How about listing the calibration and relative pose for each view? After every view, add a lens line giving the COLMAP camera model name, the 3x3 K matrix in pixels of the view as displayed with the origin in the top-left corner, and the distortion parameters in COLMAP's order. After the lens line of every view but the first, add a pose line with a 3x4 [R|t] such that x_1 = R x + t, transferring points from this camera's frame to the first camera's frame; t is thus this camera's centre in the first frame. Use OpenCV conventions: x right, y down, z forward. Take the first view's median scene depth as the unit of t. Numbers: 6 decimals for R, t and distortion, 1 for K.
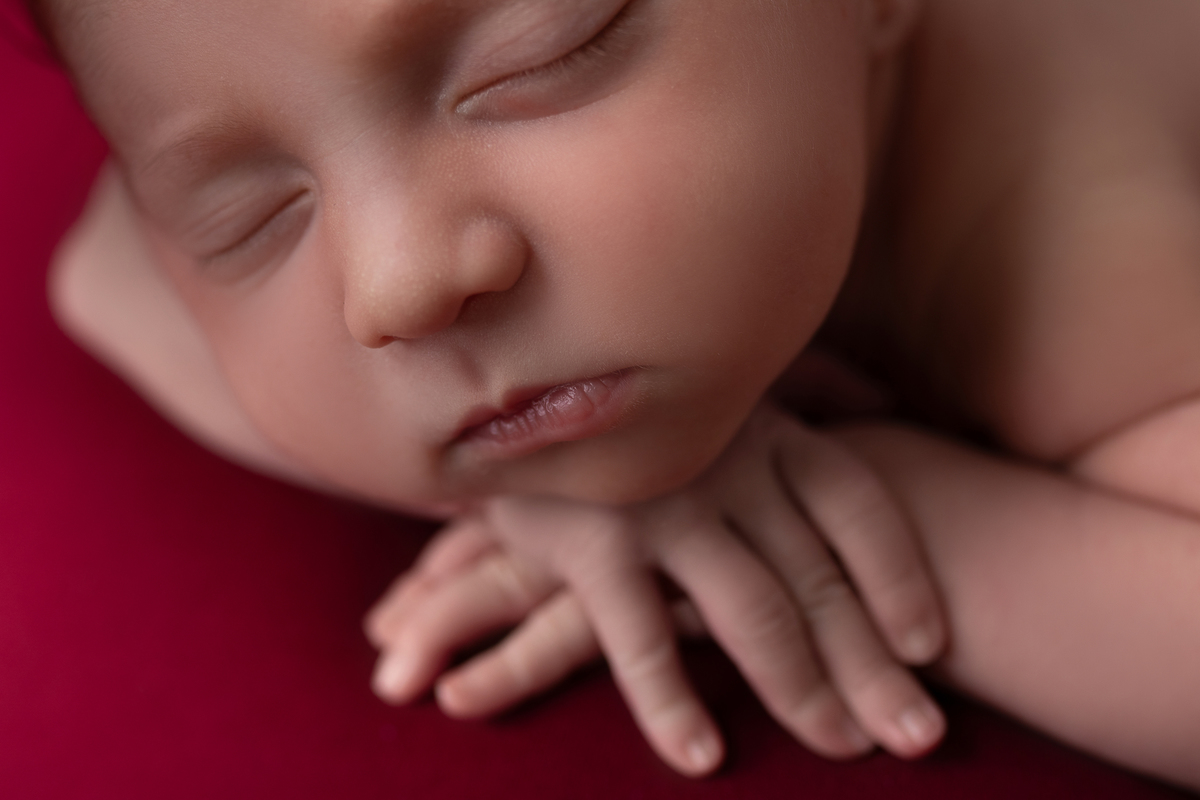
lens RADIAL K [[1764.8, 0, 600.0], [0, 1764.8, 400.0], [0, 0, 1]] dist [-0.444292, 1.994743]
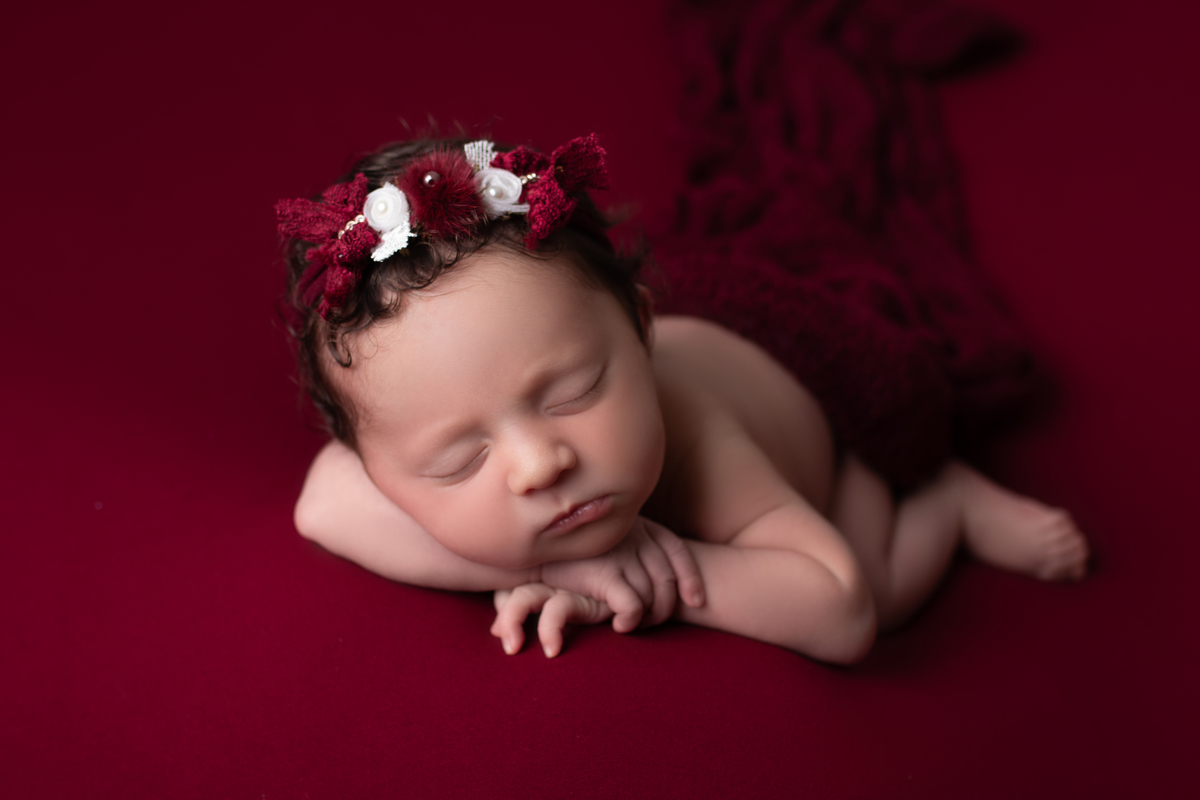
lens RADIAL K [[1764.8, 0, 600.0], [0, 1764.8, 400.0], [0, 0, 1]] dist [-0.444292, 1.994743]
pose [[0.944779, -0.059029, 0.322347, -0.945198], [0.137641, 0.964153, -0.226858, 0.501321], [-0.297400, 0.258699, 0.919036, -1.783060]]
